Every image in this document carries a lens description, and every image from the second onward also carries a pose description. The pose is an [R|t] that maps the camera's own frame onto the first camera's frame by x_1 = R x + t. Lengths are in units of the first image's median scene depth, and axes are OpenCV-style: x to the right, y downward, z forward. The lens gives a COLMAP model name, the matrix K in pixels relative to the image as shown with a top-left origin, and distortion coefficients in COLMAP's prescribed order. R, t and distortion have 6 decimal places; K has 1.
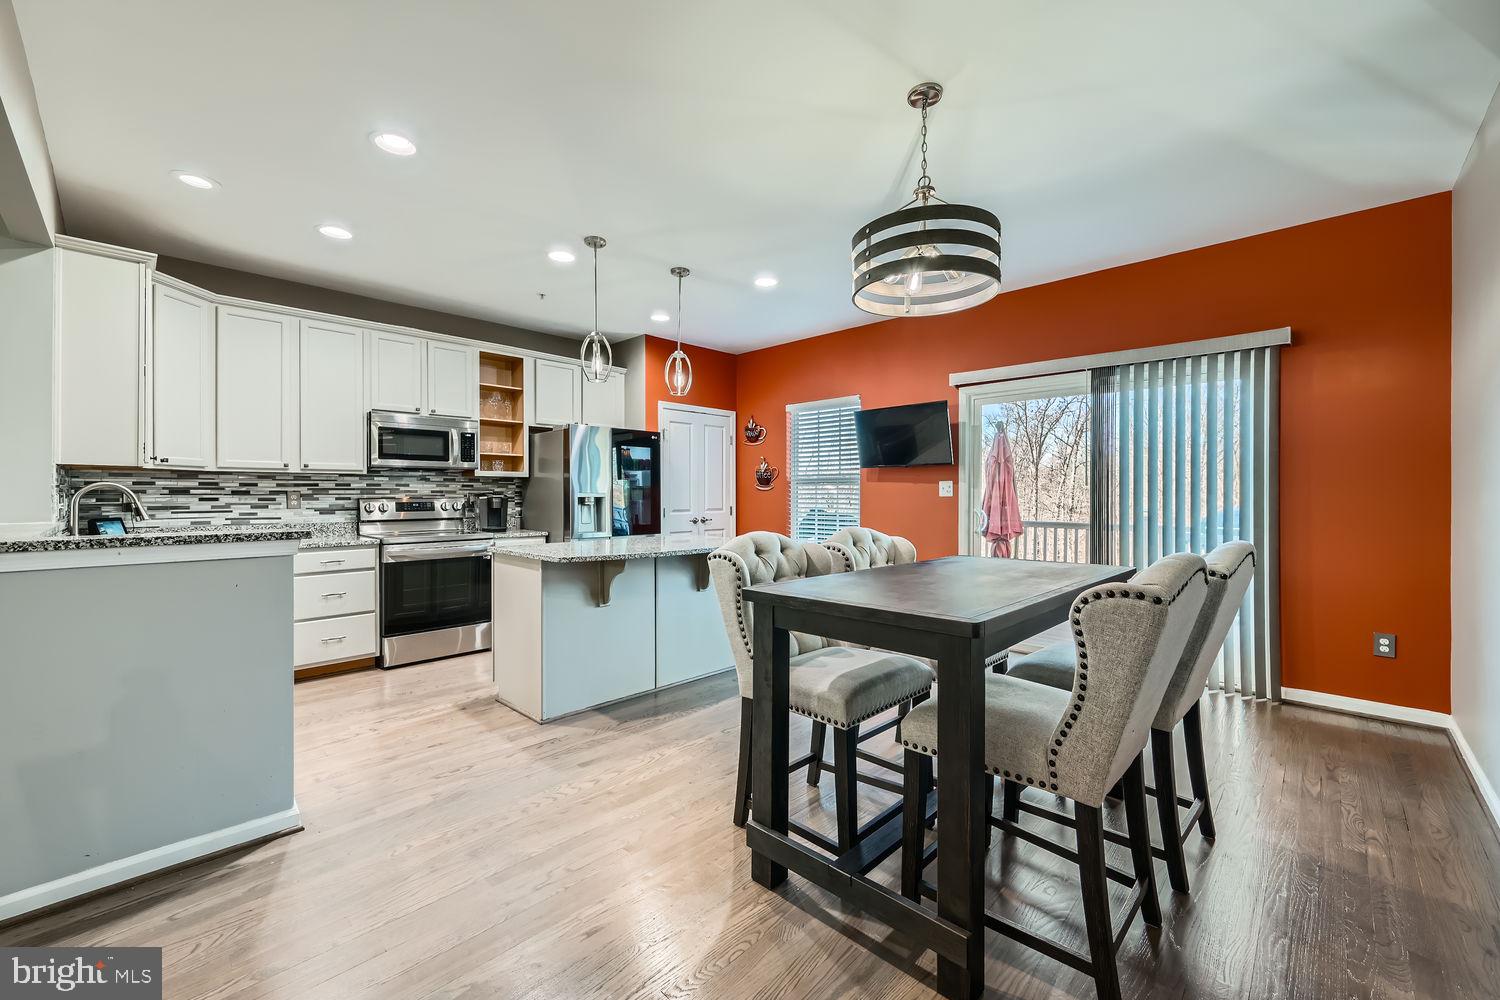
lens RADIAL K [[601.5, 0, 746.9], [0, 601.5, 492.1], [0, 0, 1]] dist [0.004145, 0.000373]
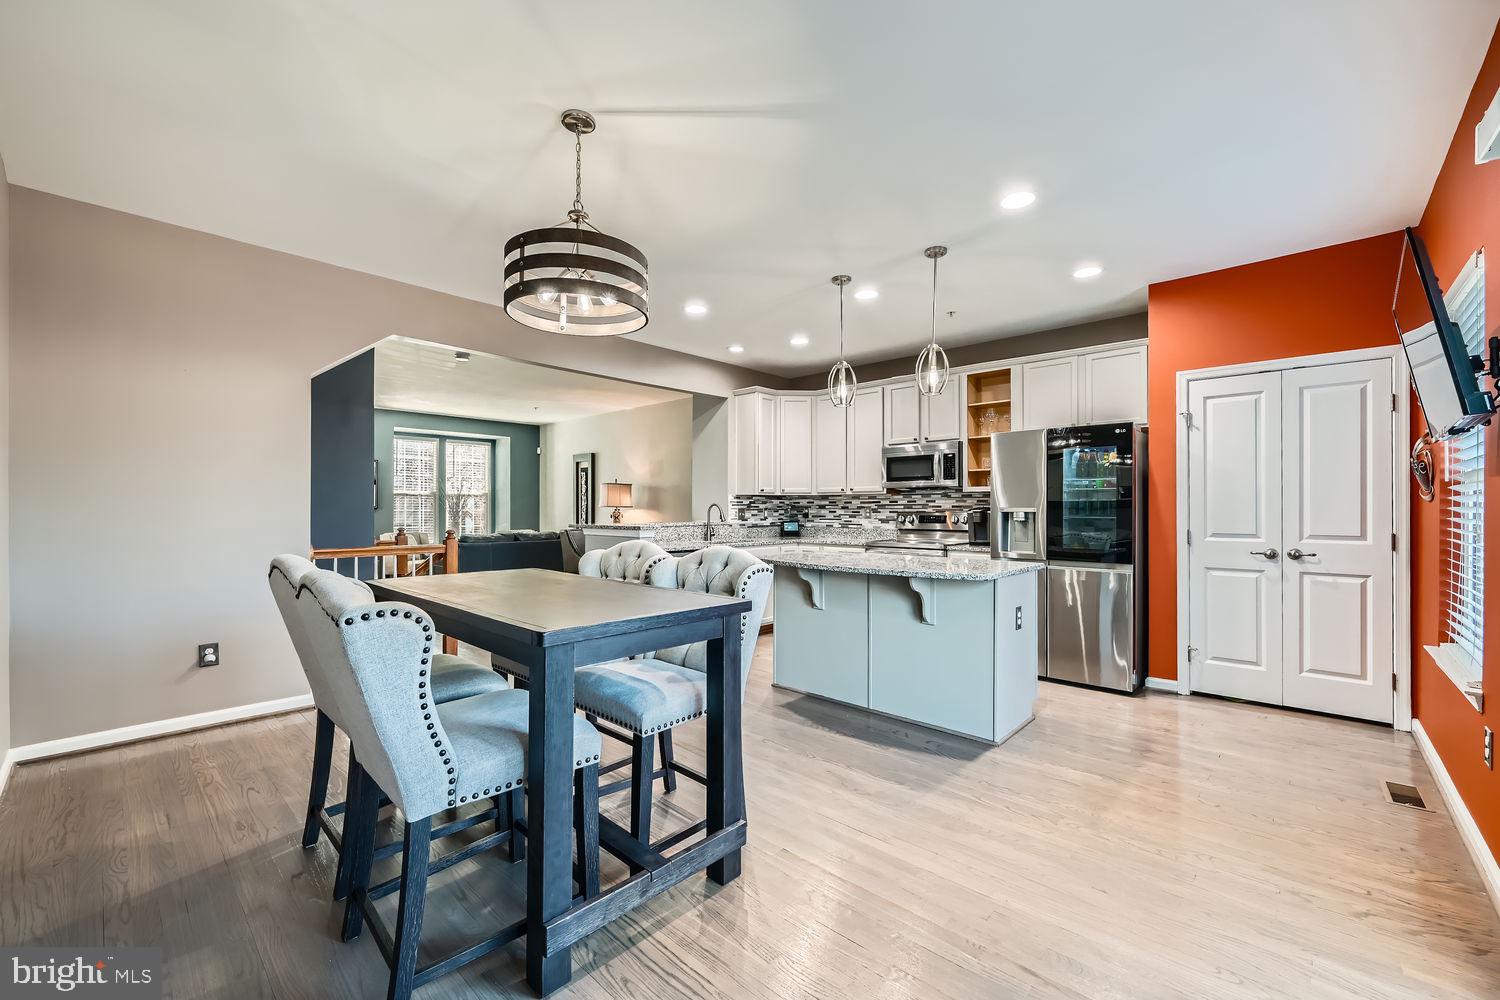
lens RADIAL K [[601.5, 0, 748.6], [0, 601.5, 509.4], [0, 0, 1]] dist [0.004145, 0.000373]
pose [[0.026366, 0.000845, -0.999652, 0.681912], [0.000920, 0.999999, 0.000869, 0.003751], [0.999652, -0.000943, 0.026366, 0.651684]]
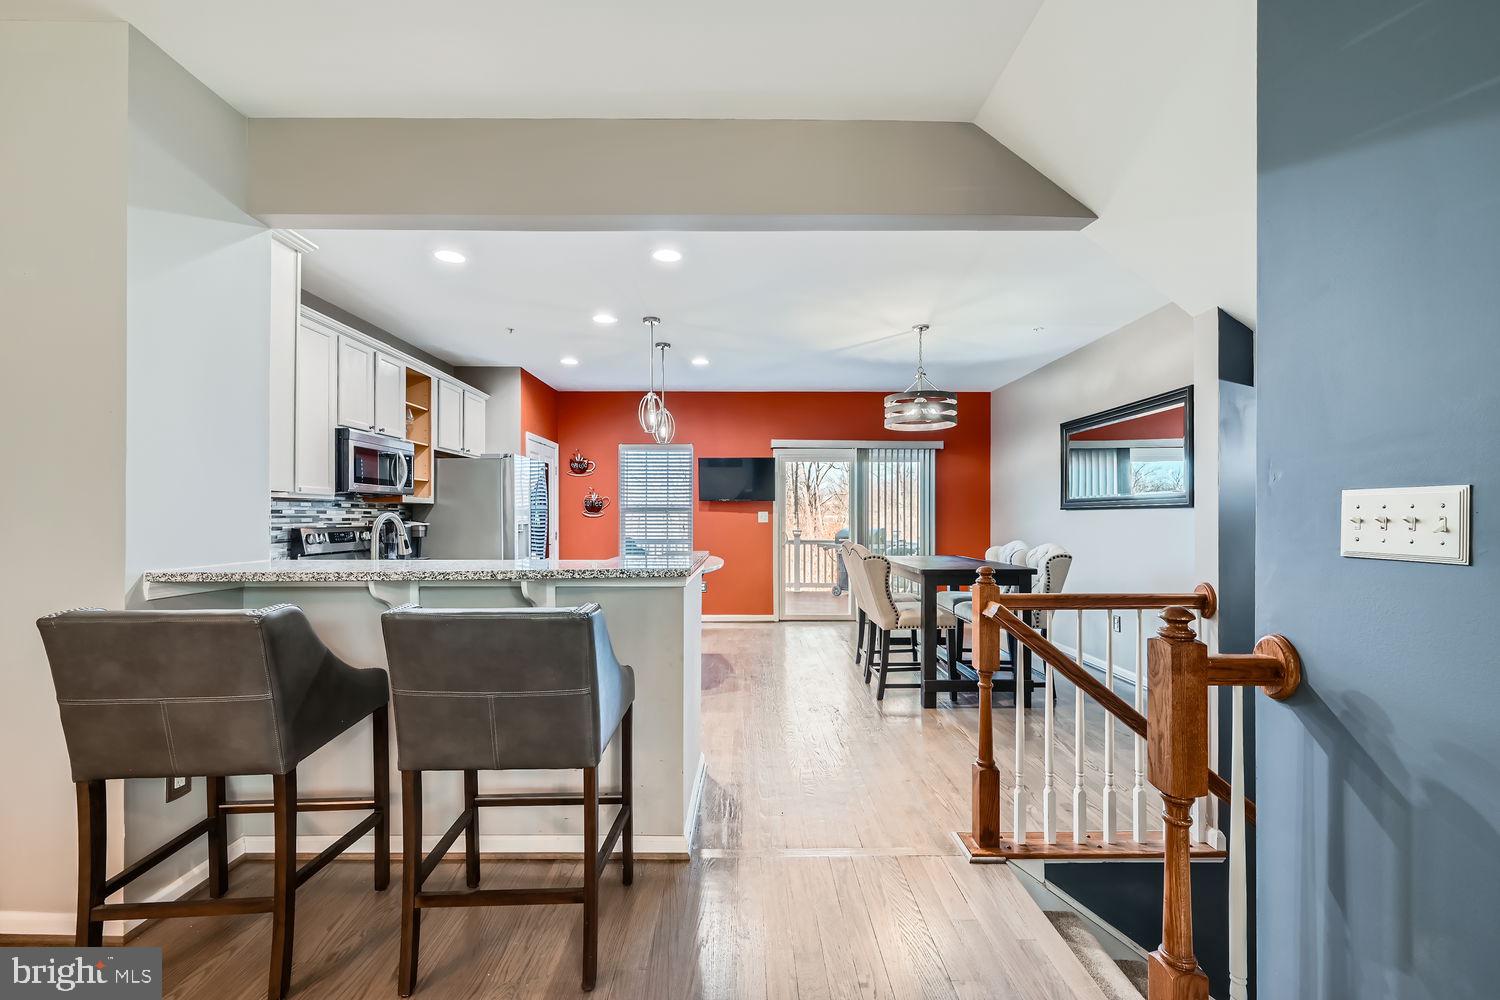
lens RADIAL K [[626.7, 0, 749.0], [0, 626.7, 505.4], [0, 0, 1]] dist [-0.001703, -0.000011]
pose [[0.710911, 0.014696, 0.703129, -0.826137], [-0.002811, 0.999833, -0.018056, -0.007318], [-0.703277, 0.010859, 0.710833, -0.047725]]
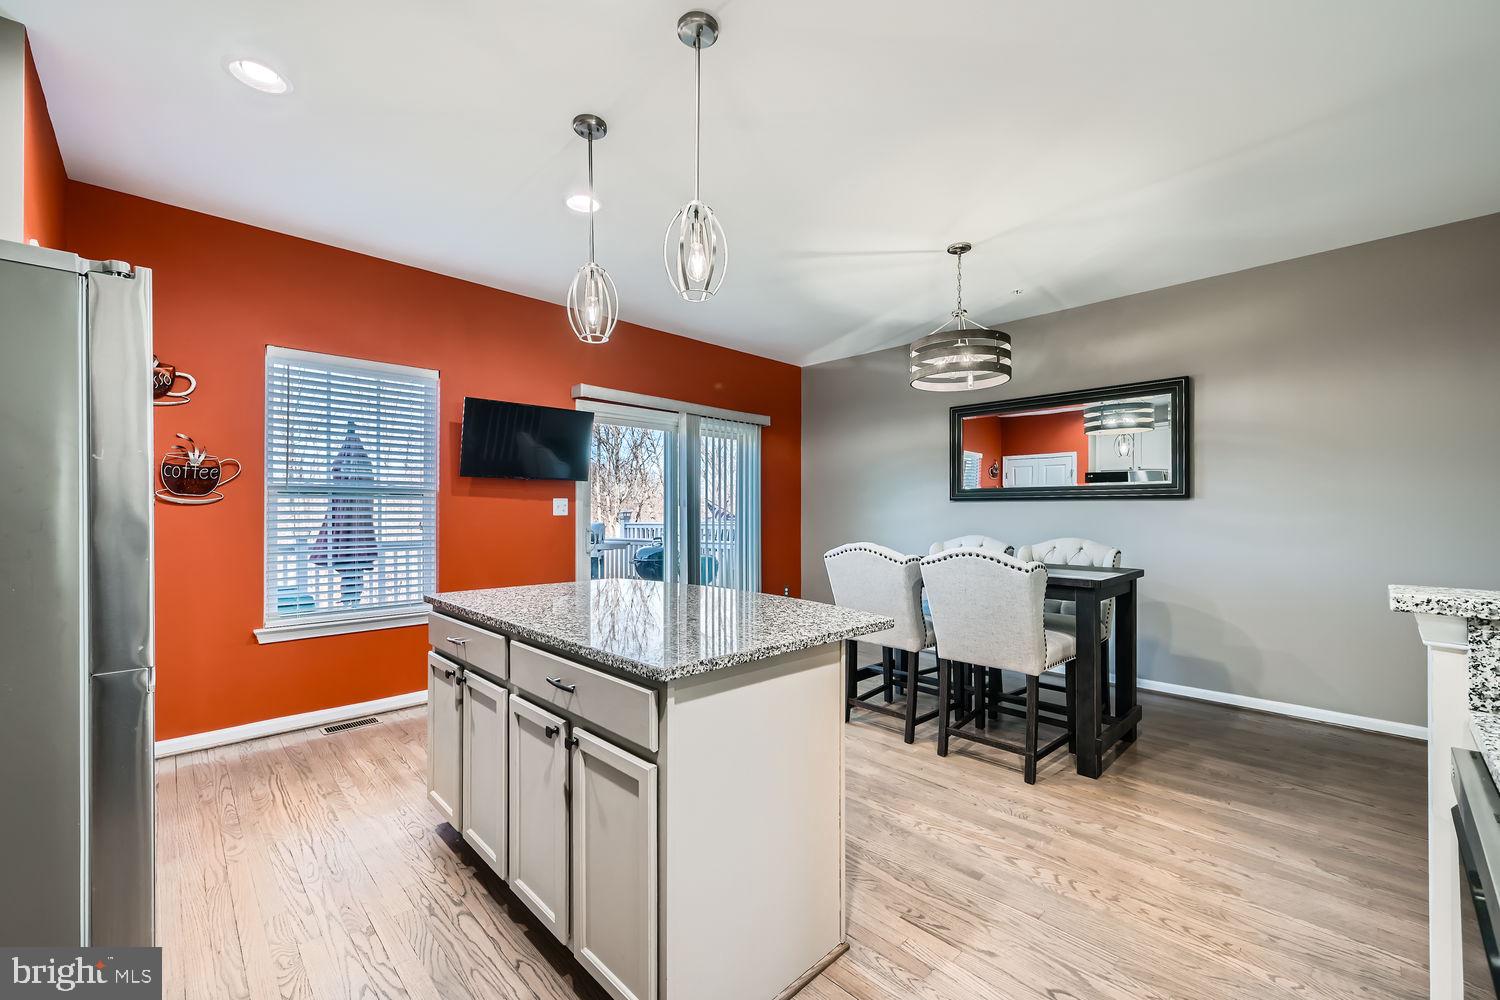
lens RADIAL K [[601.5, 0, 750.0], [0, 601.5, 512.8], [0, 0, 1]] dist [0.004145, 0.000373]
pose [[0.026851, -0.003460, 0.999633, -0.622920], [-0.007603, 0.999964, 0.003665, -0.002290], [-0.999611, -0.007698, 0.026823, 0.762244]]
